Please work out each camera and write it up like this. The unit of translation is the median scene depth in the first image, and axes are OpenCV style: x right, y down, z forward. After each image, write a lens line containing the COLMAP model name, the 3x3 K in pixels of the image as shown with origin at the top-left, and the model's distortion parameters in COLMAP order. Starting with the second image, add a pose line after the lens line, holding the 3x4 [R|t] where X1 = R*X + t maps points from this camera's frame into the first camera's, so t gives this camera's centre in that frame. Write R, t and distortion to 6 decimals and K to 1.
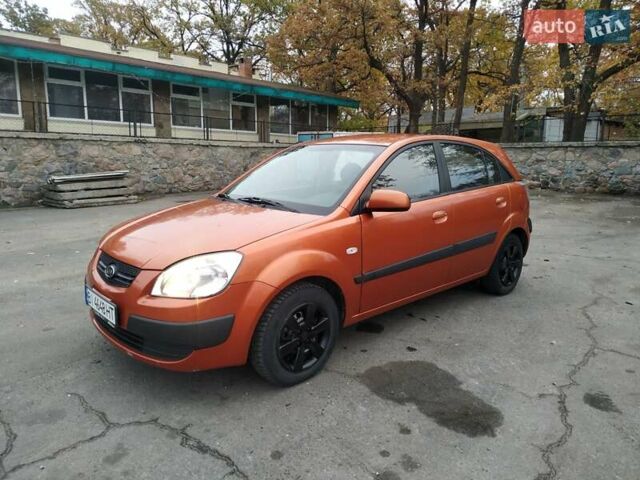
lens RADIAL K [[461.7, 0, 320.0], [0, 461.7, 240.0], [0, 0, 1]] dist [-0.003216, -0.000635]
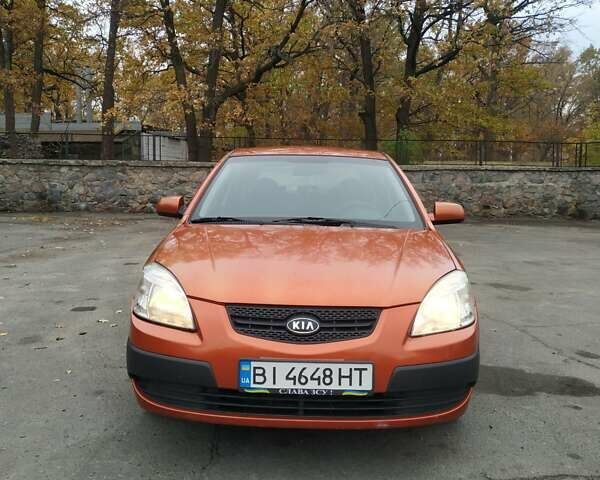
lens RADIAL K [[579.3, 0, 300.0], [0, 579.3, 240.0], [0, 0, 1]] dist [0.000672, -0.008977]
pose [[0.676428, -0.067223, 0.733434, -1.131316], [0.120173, 0.992554, -0.019860, -0.045753], [-0.726638, 0.101573, 0.679470, 0.417848]]
